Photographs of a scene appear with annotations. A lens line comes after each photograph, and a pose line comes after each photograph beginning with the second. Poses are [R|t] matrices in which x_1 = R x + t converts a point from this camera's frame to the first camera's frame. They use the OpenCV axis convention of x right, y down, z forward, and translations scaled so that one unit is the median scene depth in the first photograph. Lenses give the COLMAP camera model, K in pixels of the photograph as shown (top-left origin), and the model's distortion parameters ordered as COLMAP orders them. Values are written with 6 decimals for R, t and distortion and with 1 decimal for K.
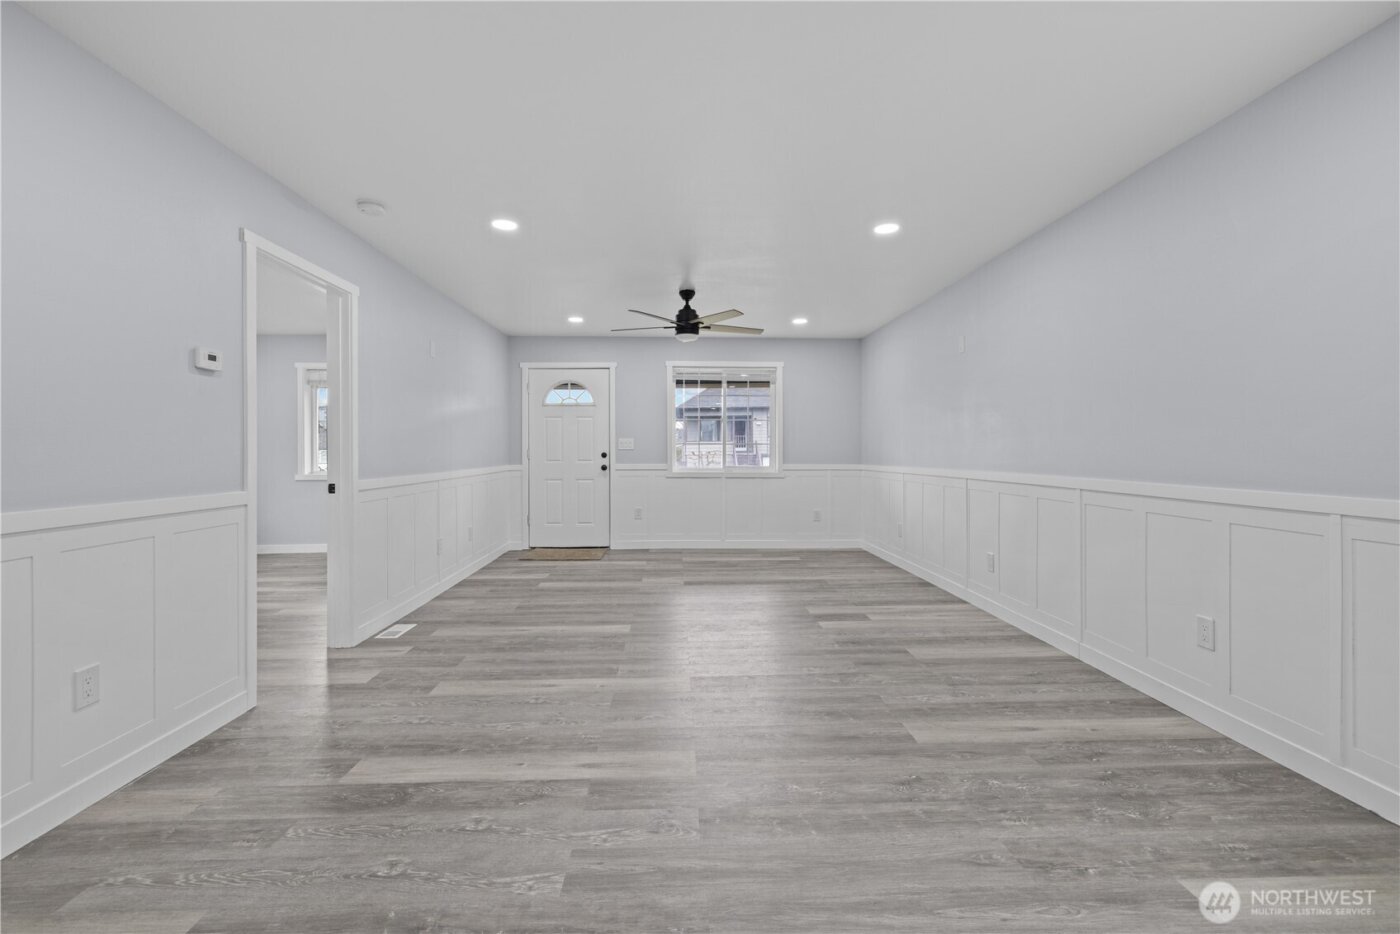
lens RADIAL K [[597.6, 0, 695.1], [0, 597.6, 452.4], [0, 0, 1]] dist [0.002676, -0.000416]
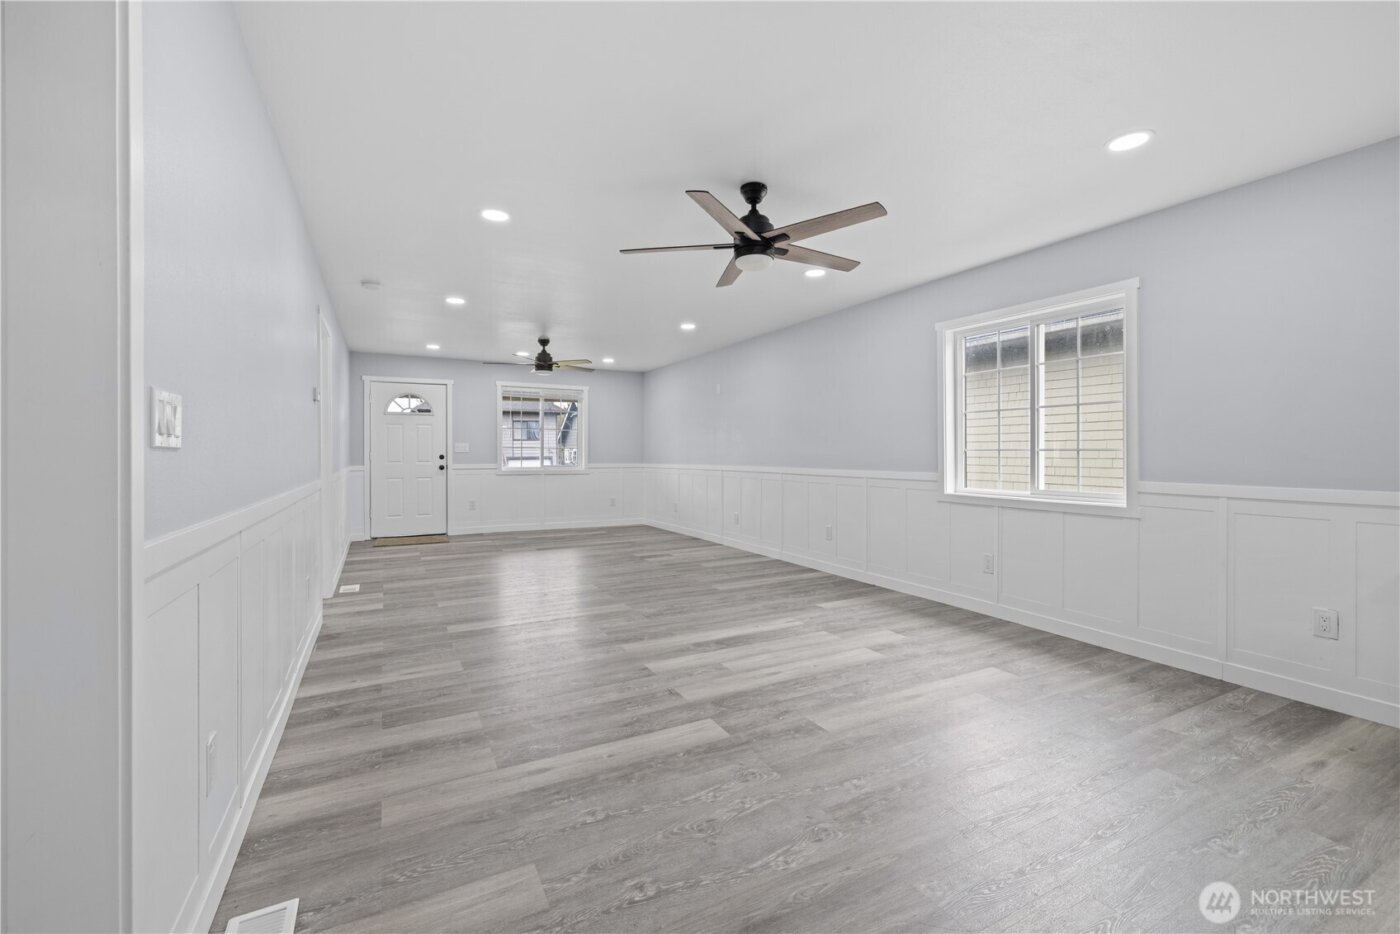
lens RADIAL K [[597.6, 0, 697.7], [0, 597.6, 455.6], [0, 0, 1]] dist [0.002676, -0.000416]
pose [[0.900964, -0.001358, 0.433891, -0.298194], [0.000554, 0.999998, 0.001979, -0.000110], [-0.433893, -0.001543, 0.900963, -0.424378]]
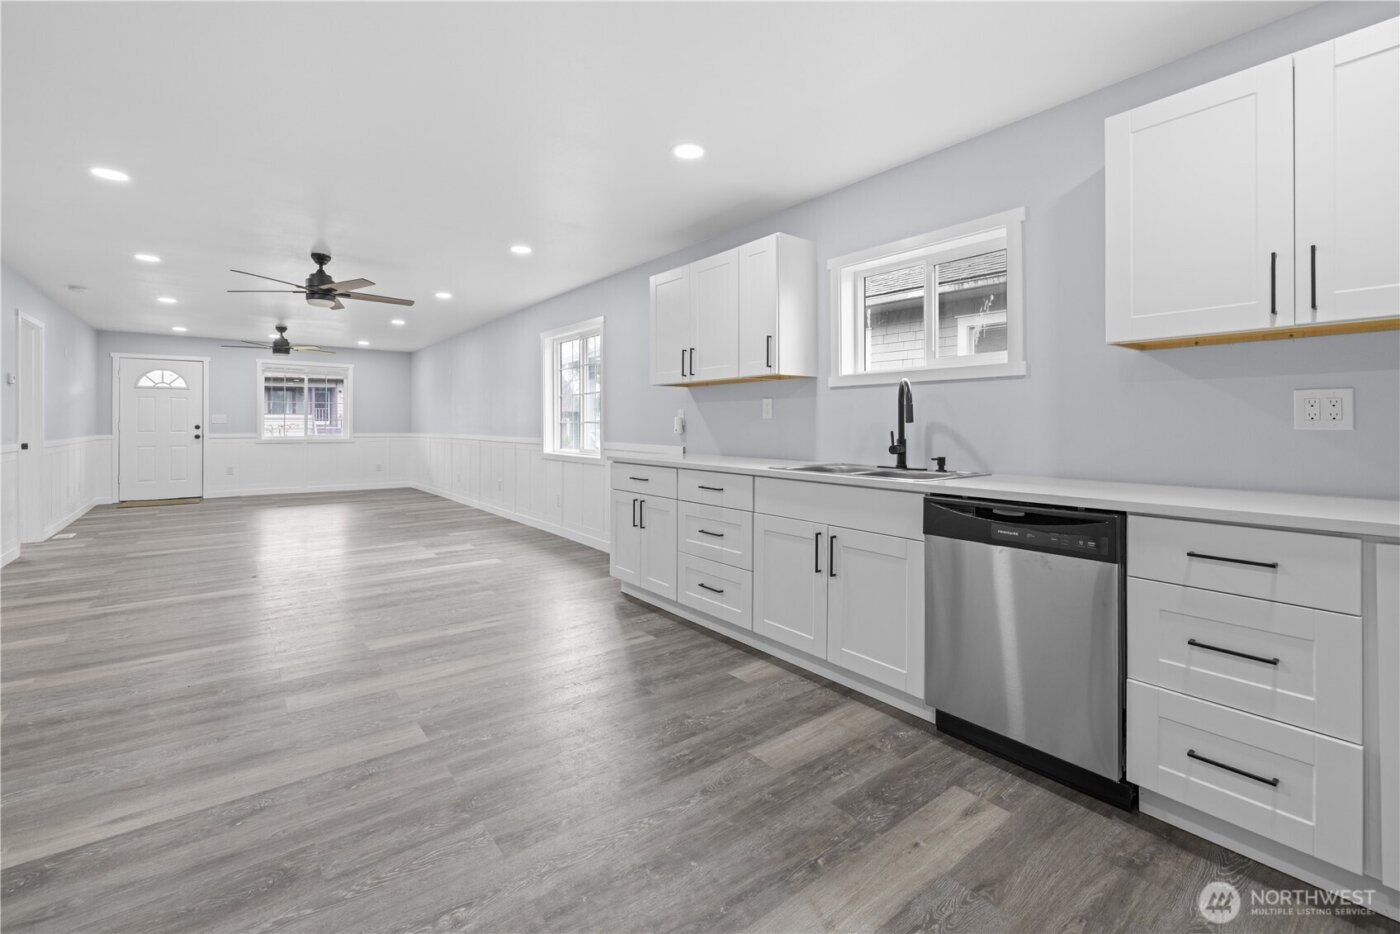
lens RADIAL K [[597.6, 0, 693.4], [0, 597.6, 424.0], [0, 0, 1]] dist [0.002676, -0.000416]
pose [[0.805361, 0.003805, 0.592773, -0.076887], [-0.001952, 0.999991, -0.003767, 0.001141], [-0.592782, 0.001877, 0.805361, -1.010251]]
